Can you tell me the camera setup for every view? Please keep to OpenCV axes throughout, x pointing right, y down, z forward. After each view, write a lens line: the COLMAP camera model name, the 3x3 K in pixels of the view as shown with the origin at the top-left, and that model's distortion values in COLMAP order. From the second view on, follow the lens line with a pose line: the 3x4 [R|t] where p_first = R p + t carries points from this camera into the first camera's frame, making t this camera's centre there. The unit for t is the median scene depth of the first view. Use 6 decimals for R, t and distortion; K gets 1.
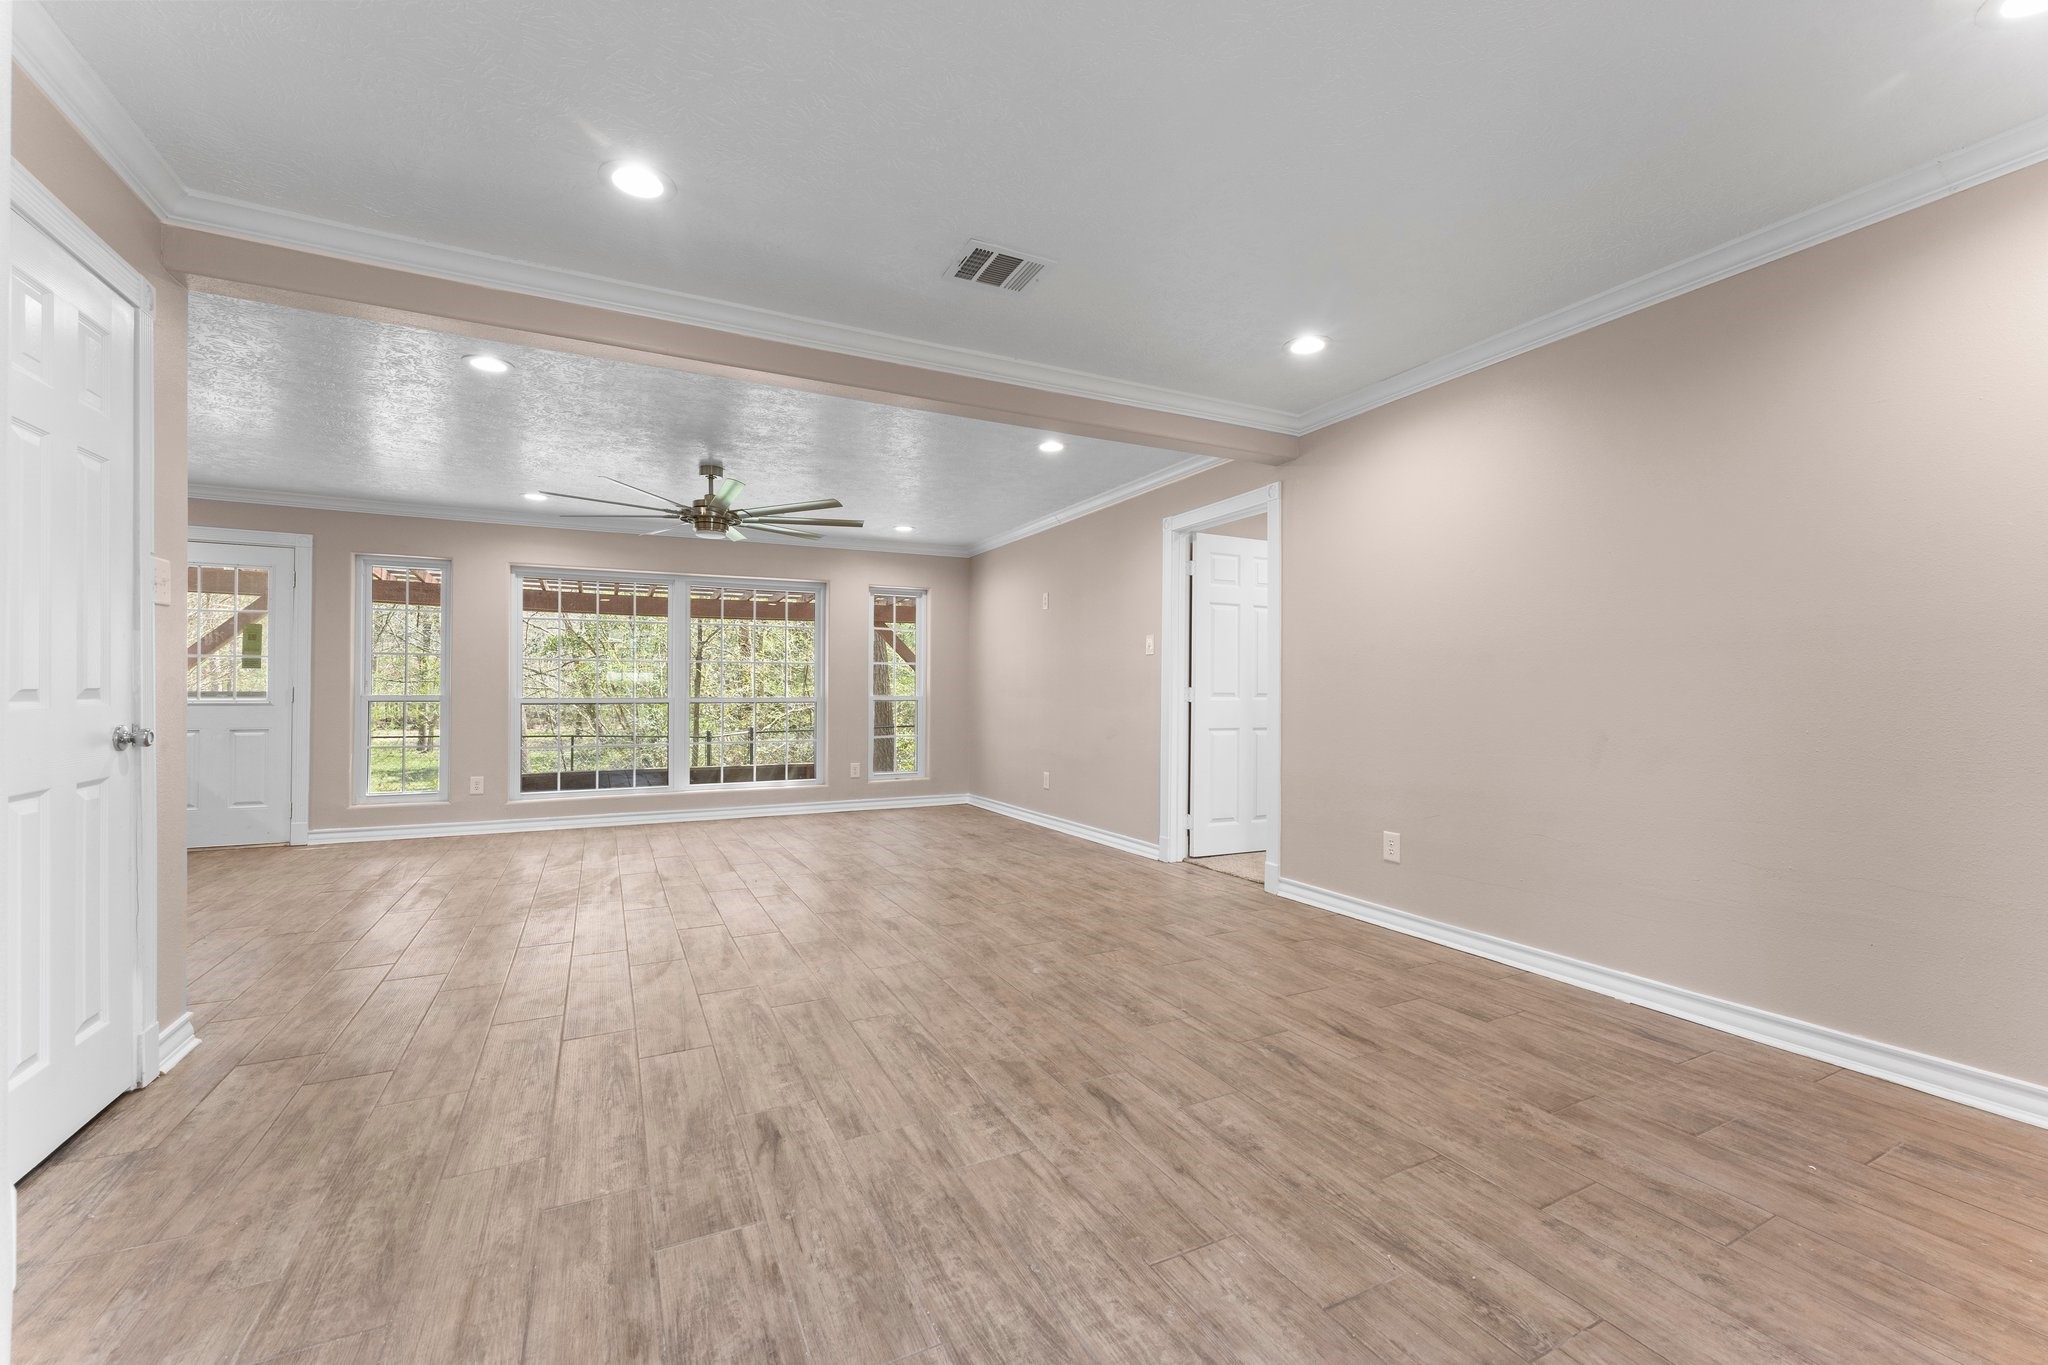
lens RADIAL K [[834.2, 0, 1025.4], [0, 834.2, 689.3], [0, 0, 1]] dist [0.000592, -0.000189]
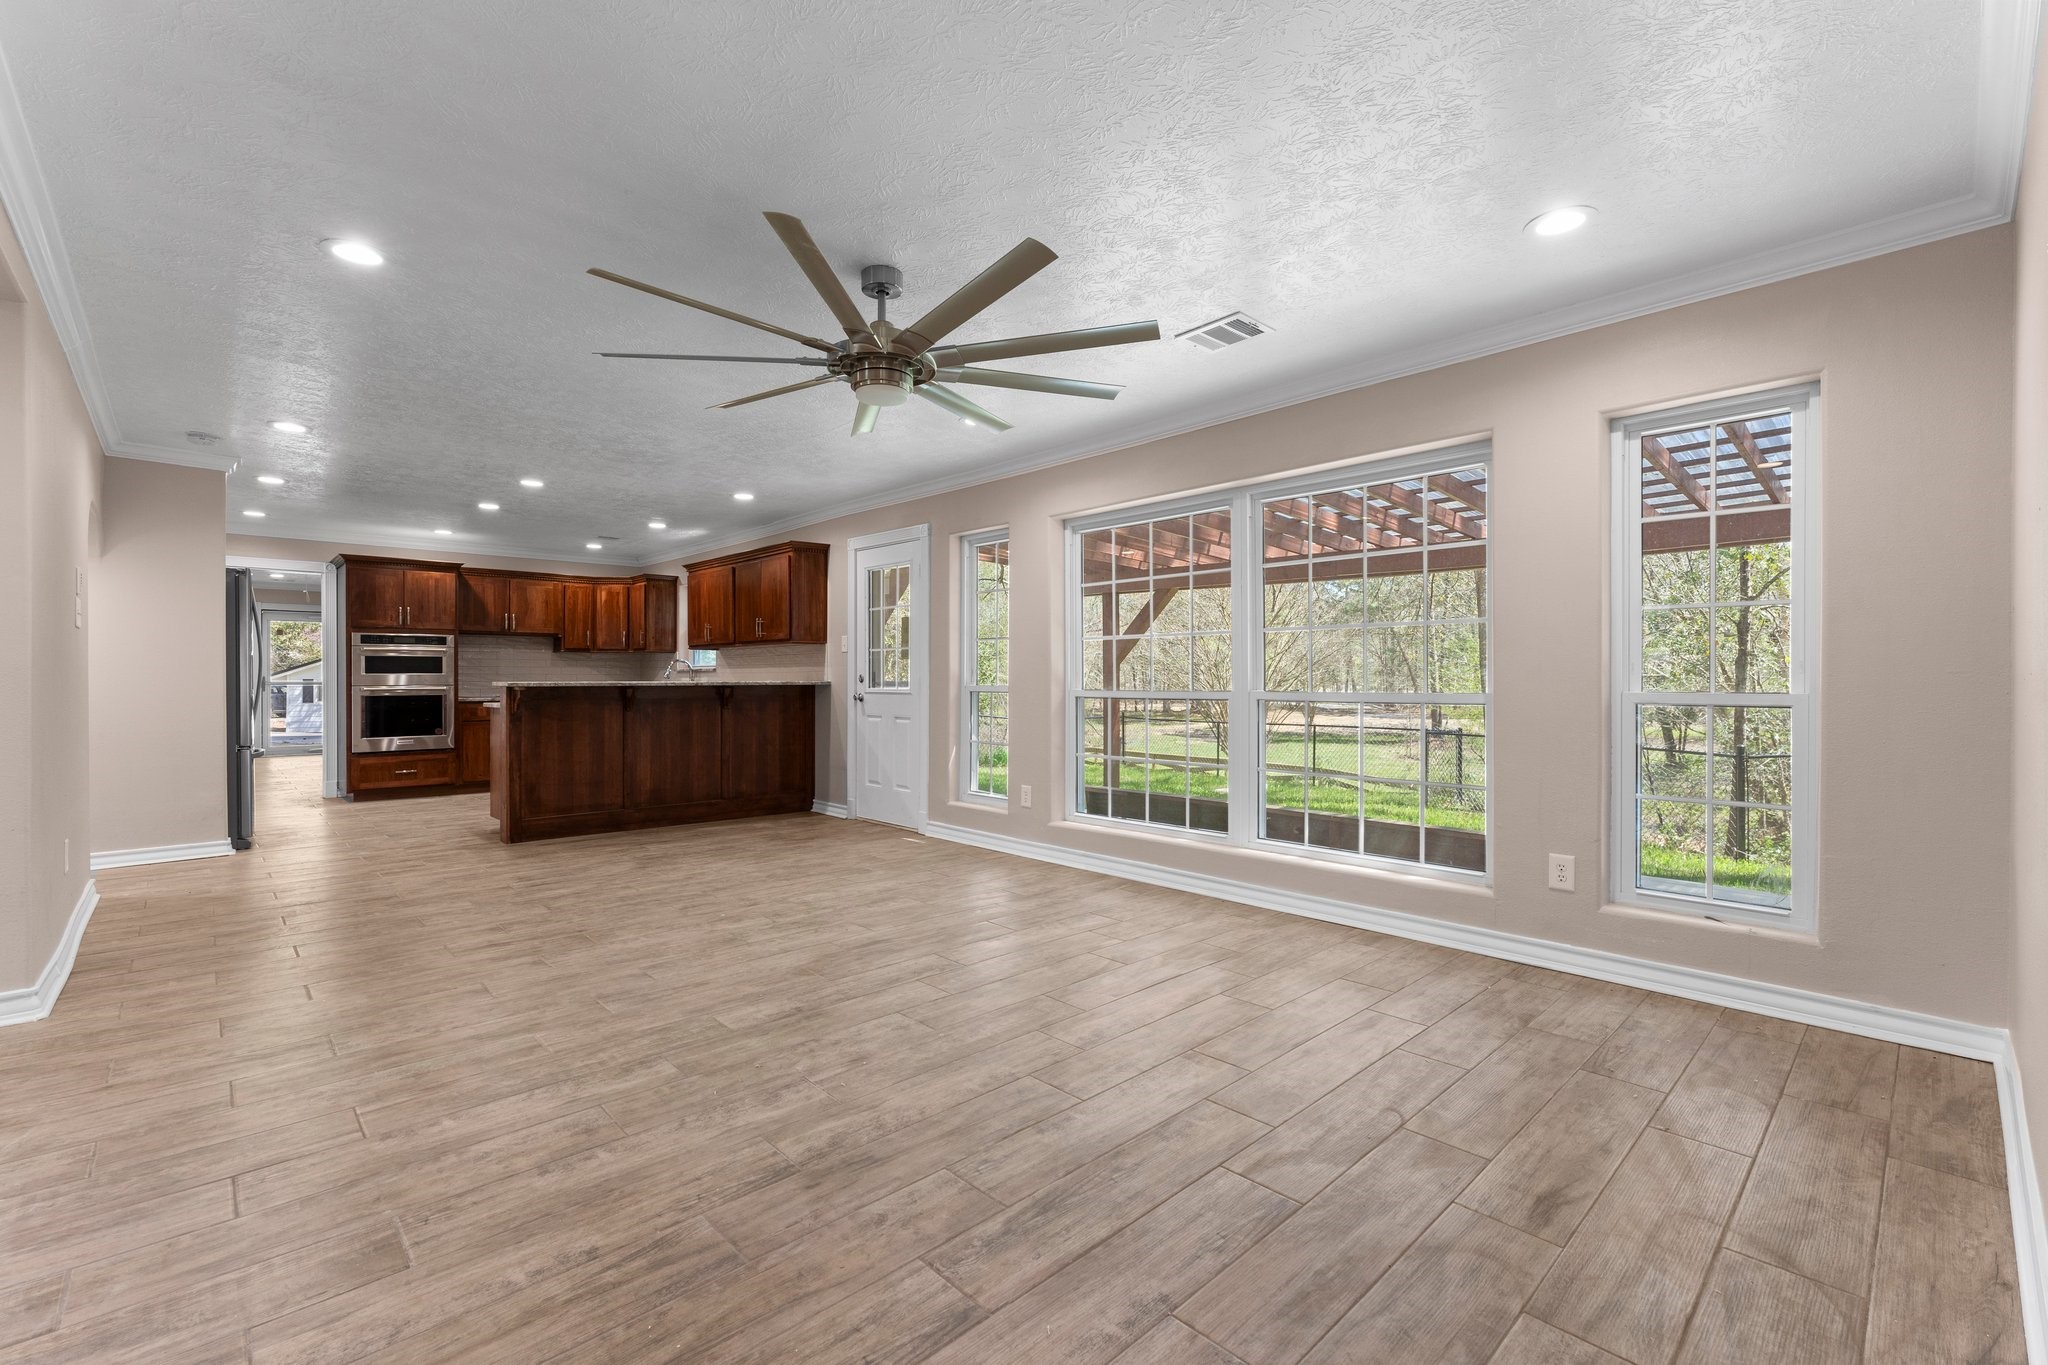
lens RADIAL K [[880.3, 0, 1025.2], [0, 880.3, 685.1], [0, 0, 1]] dist [-0.002281, -0.000142]
pose [[0.290074, 0.004237, -0.956995, 0.173570], [0.005235, 0.999968, 0.006014, 0.001257], [0.956990, -0.006754, 0.290042, 0.786163]]
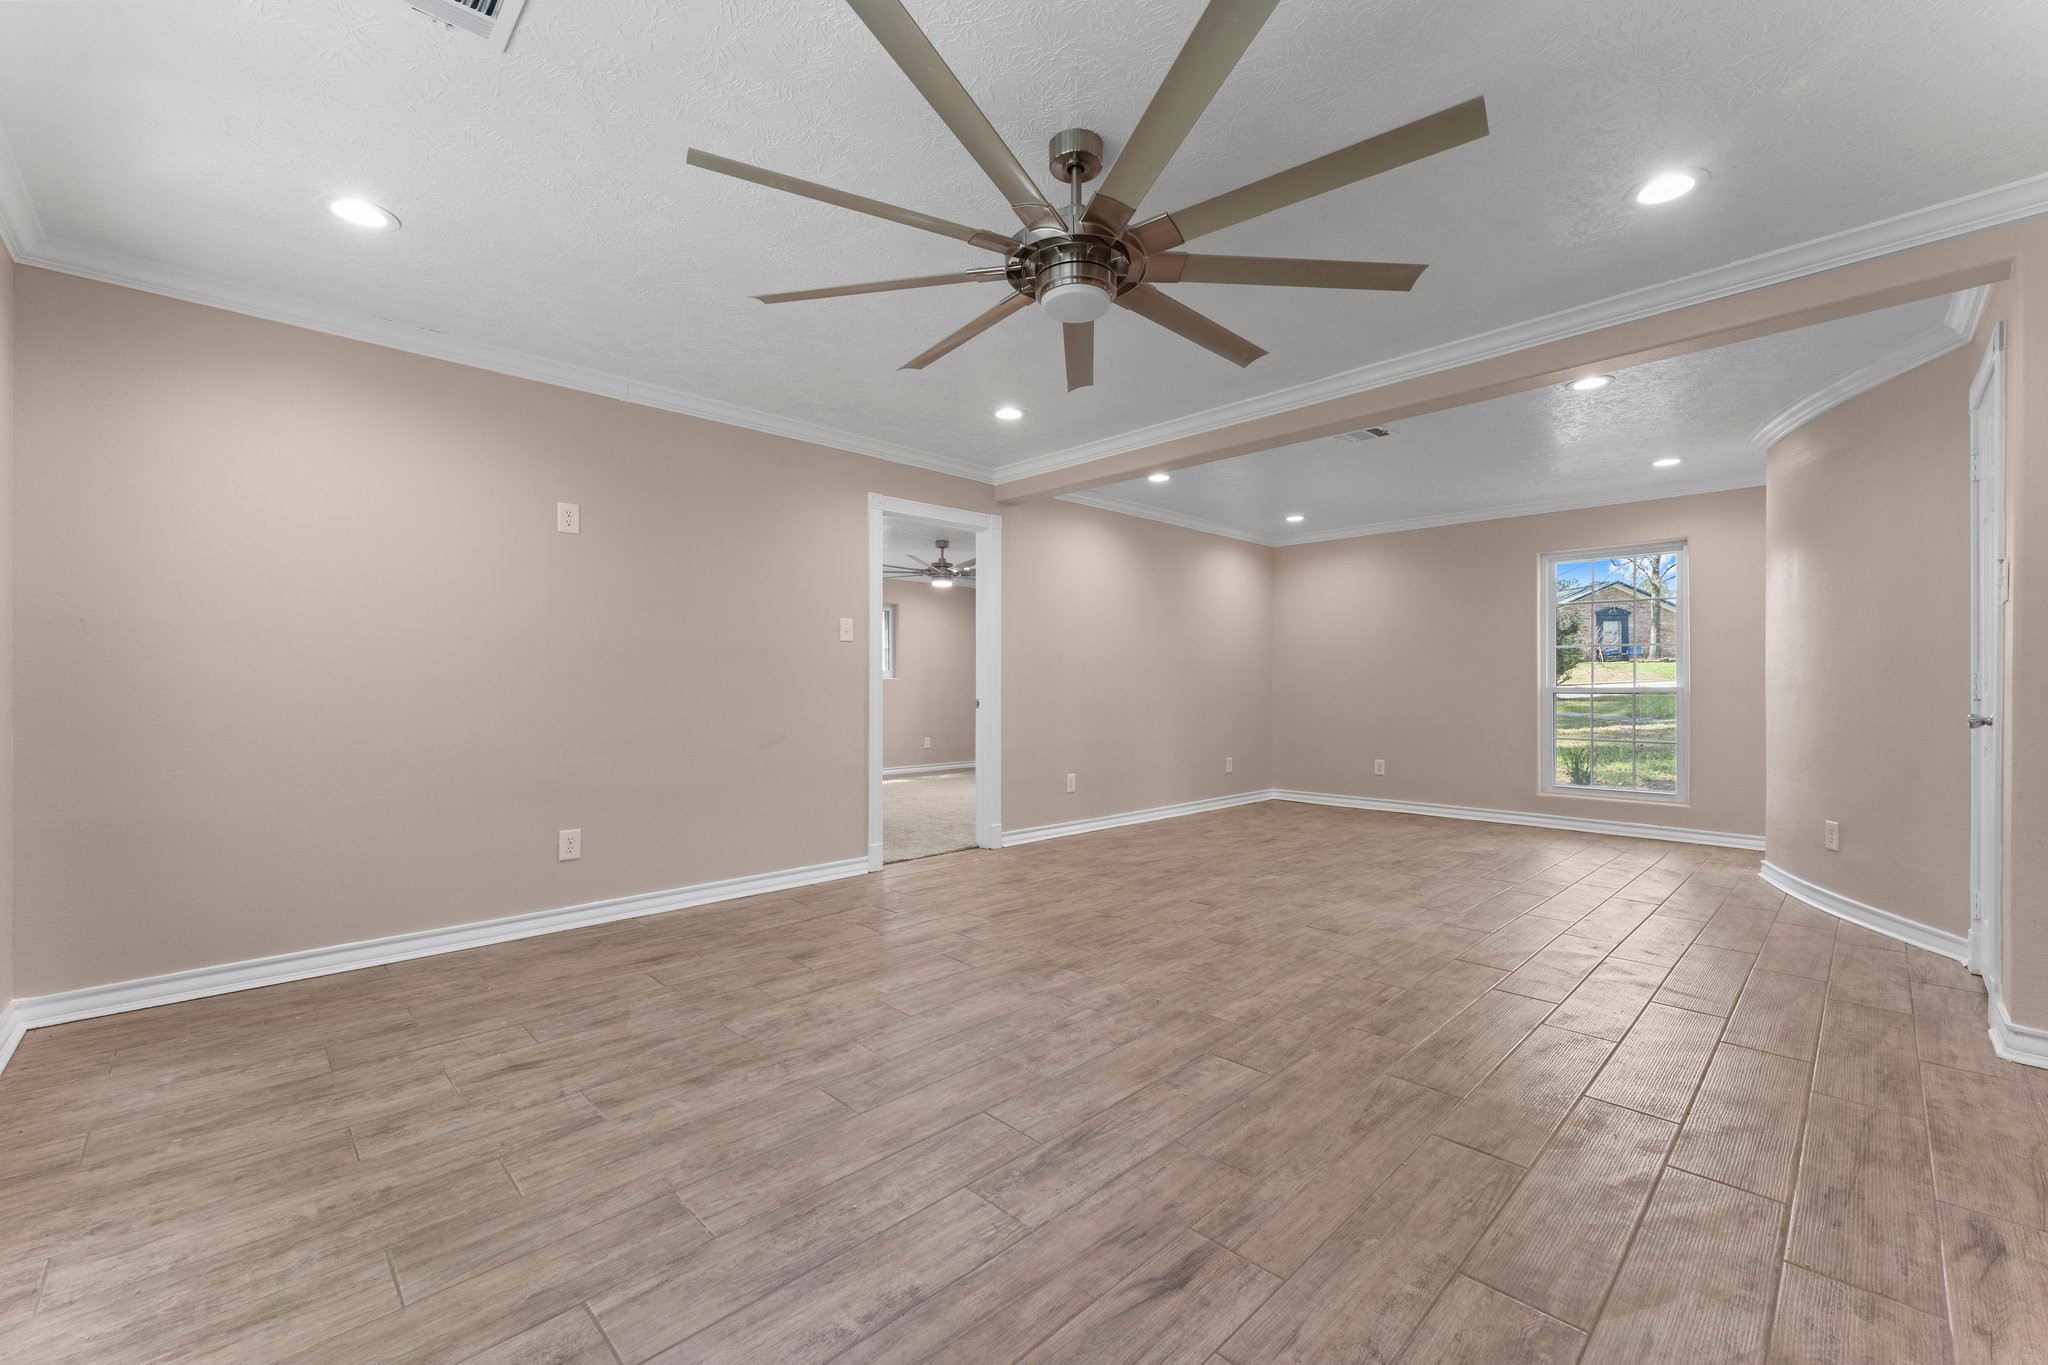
lens RADIAL K [[834.2, 0, 1021.7], [0, 834.2, 691.1], [0, 0, 1]] dist [0.000592, -0.000189]
pose [[-0.295872, -0.007123, 0.955201, -0.654756], [-0.005469, 0.999968, 0.005762, 0.004360], [-0.955212, -0.003519, -0.295902, 0.979709]]
